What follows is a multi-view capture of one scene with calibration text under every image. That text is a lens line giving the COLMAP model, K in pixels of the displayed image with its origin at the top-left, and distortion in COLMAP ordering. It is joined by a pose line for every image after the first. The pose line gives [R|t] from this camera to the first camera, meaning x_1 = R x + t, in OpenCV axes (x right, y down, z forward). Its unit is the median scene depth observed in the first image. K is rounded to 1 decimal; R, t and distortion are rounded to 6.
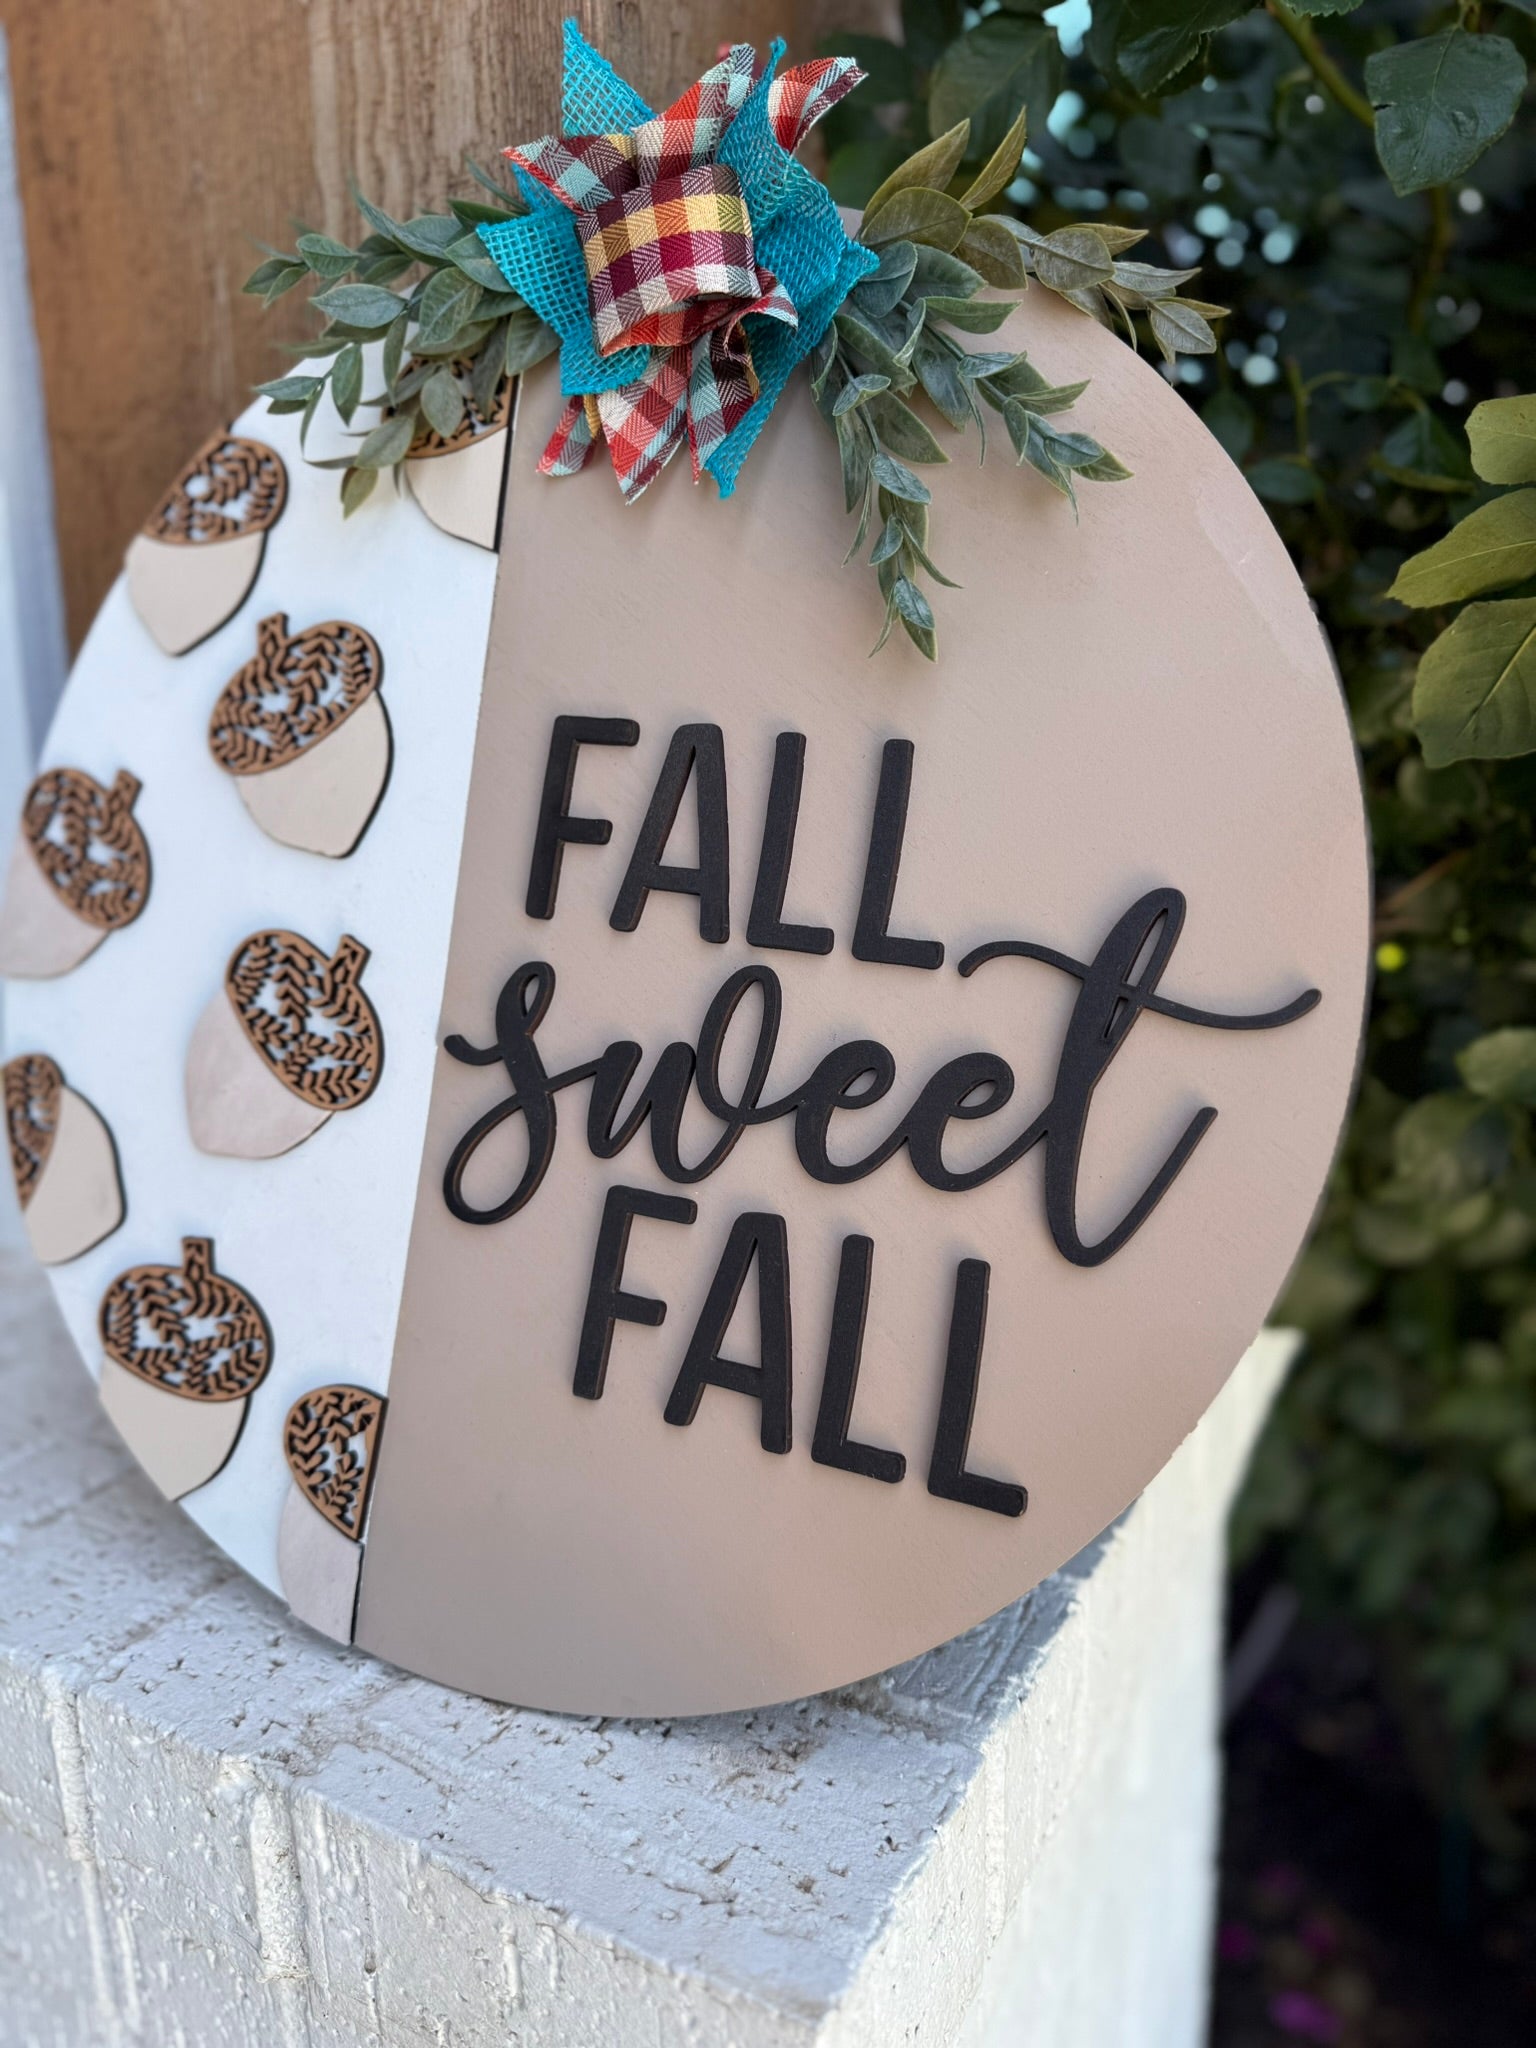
lens RADIAL K [[1496.7, 0, 747.7], [0, 1496.7, 1050.4], [0, 0, 1]] dist [-0.015771, -0.009657]
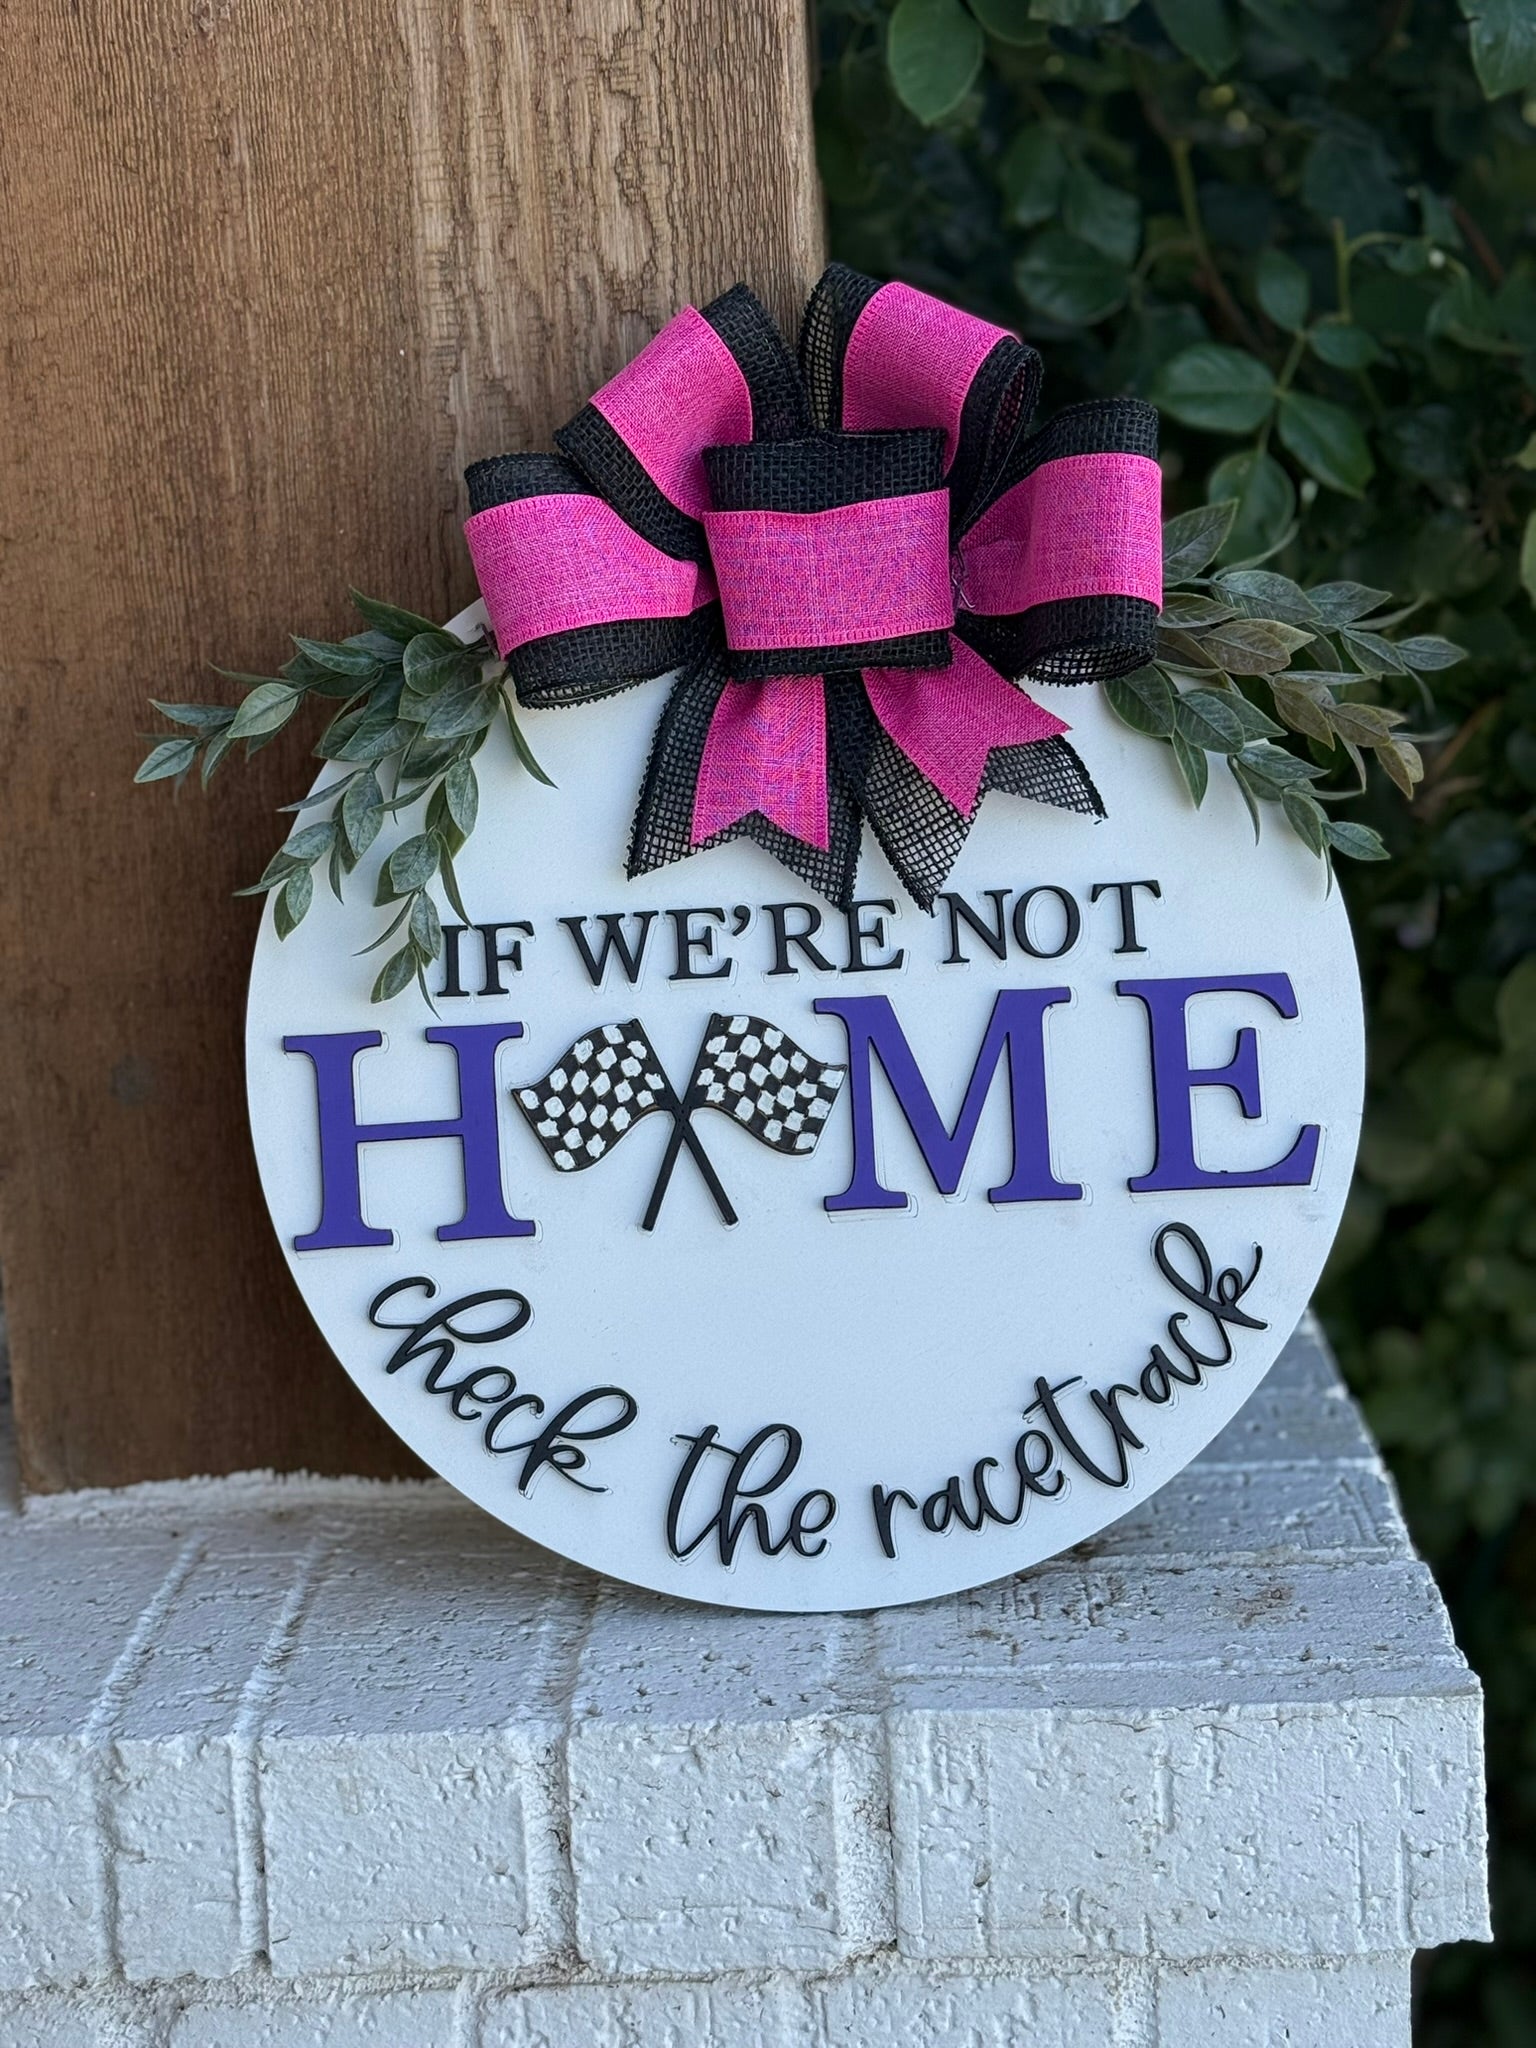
lens RADIAL K [[3401.3, 0, 758.2], [0, 3401.3, 1055.3], [0, 0, 1]] dist [0.111835, 0.000000]
pose [[0.887867, -0.128204, 0.441878, -1.282472], [0.144632, 0.989479, -0.003526, 0.042501], [-0.436777, 0.067040, 0.897068, -1.018994]]
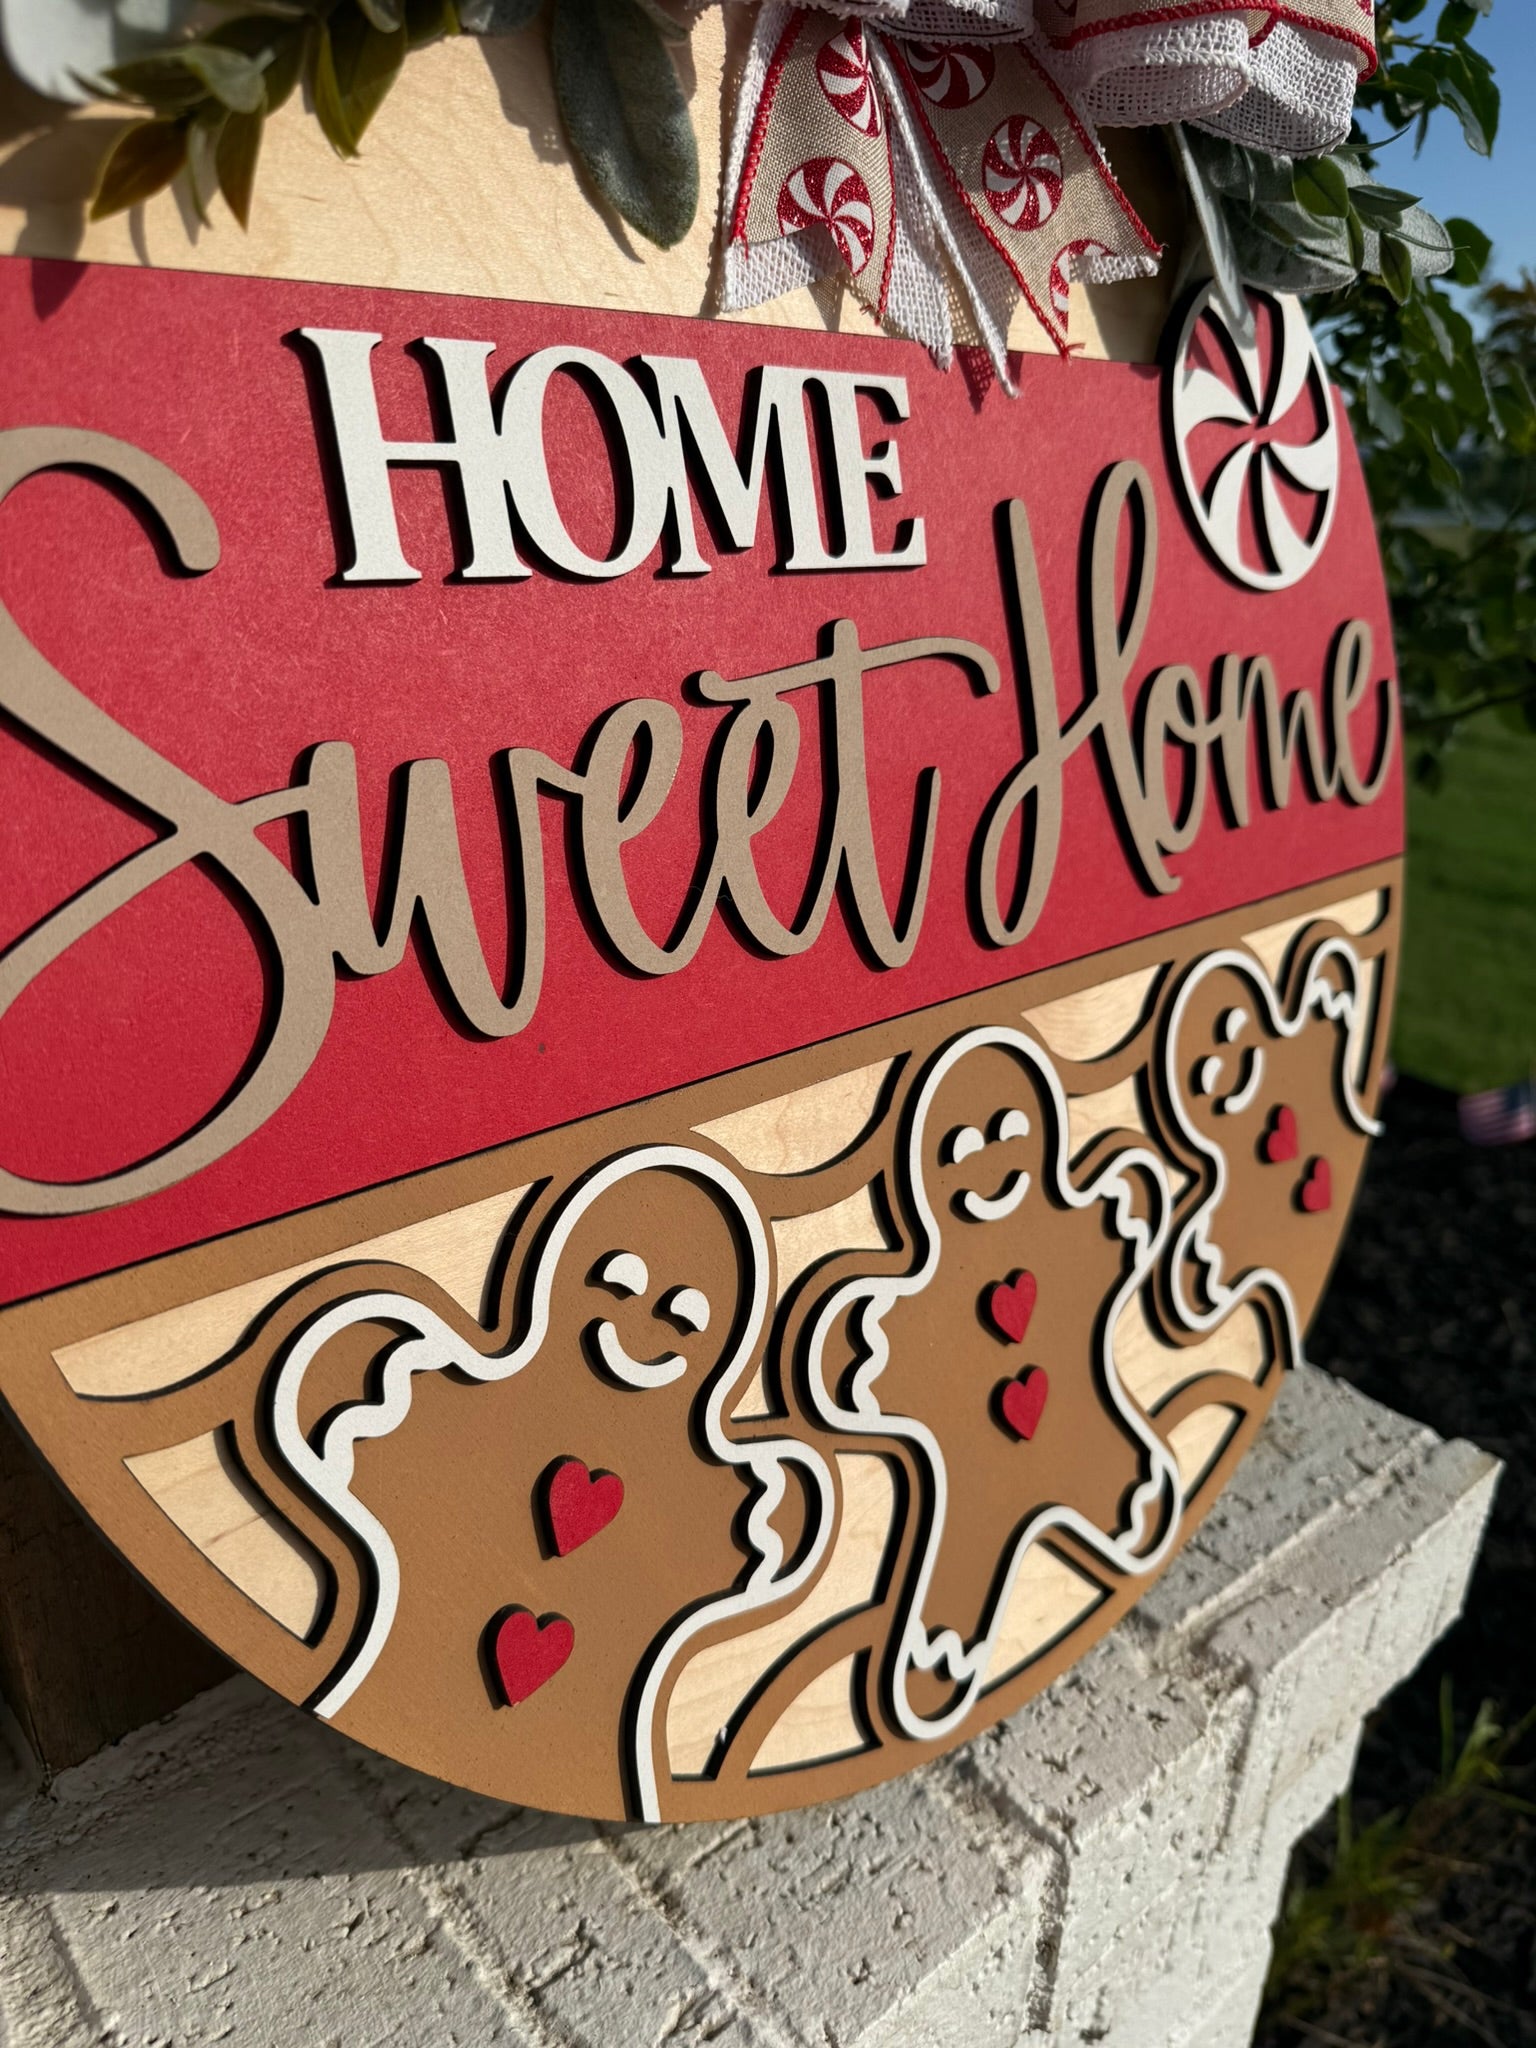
lens RADIAL K [[1508.9, 0, 774.7], [0, 1508.9, 1049.2], [0, 0, 1]] dist [-0.035102, 0.011038]
pose [[0.327073, -0.340257, 0.881617, -1.161598], [0.180958, 0.938216, 0.294967, -0.310356], [-0.927512, 0.063060, 0.368437, 0.848590]]
